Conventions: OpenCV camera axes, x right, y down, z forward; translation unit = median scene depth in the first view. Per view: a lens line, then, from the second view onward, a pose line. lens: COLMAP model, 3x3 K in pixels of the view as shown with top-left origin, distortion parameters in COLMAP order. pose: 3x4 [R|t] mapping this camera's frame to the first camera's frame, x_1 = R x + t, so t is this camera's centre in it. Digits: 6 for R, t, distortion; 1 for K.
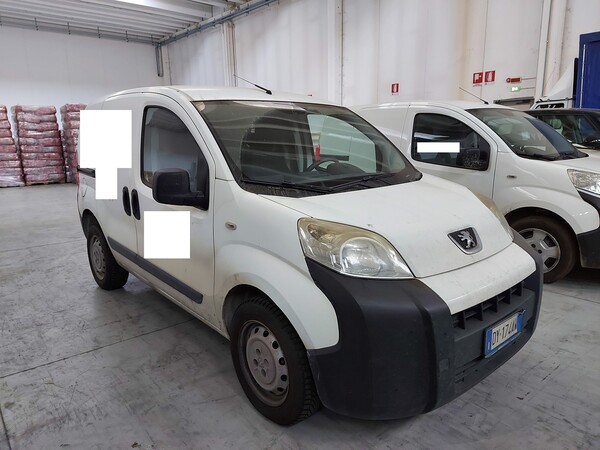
lens RADIAL K [[431.1, 0, 300.0], [0, 431.1, 225.0], [0, 0, 1]] dist [0.077216, -0.094254]
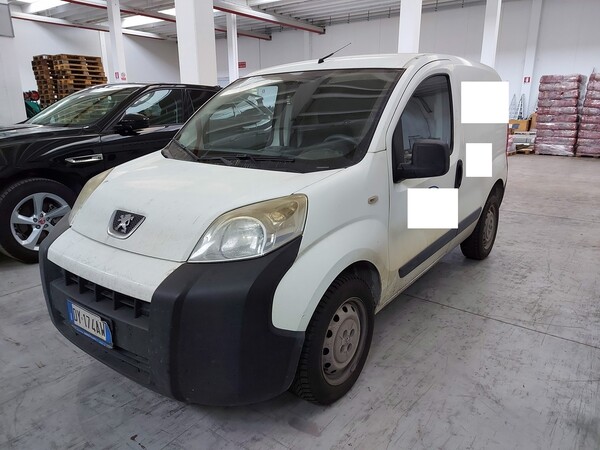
lens RADIAL K [[431.1, 0, 300.0], [0, 431.1, 225.0], [0, 0, 1]] dist [0.077216, -0.094254]
pose [[0.205664, 0.265475, -0.941927, 0.221337], [-0.200832, 0.953466, 0.224877, -0.040835], [0.957794, 0.142920, 0.249409, 0.186283]]
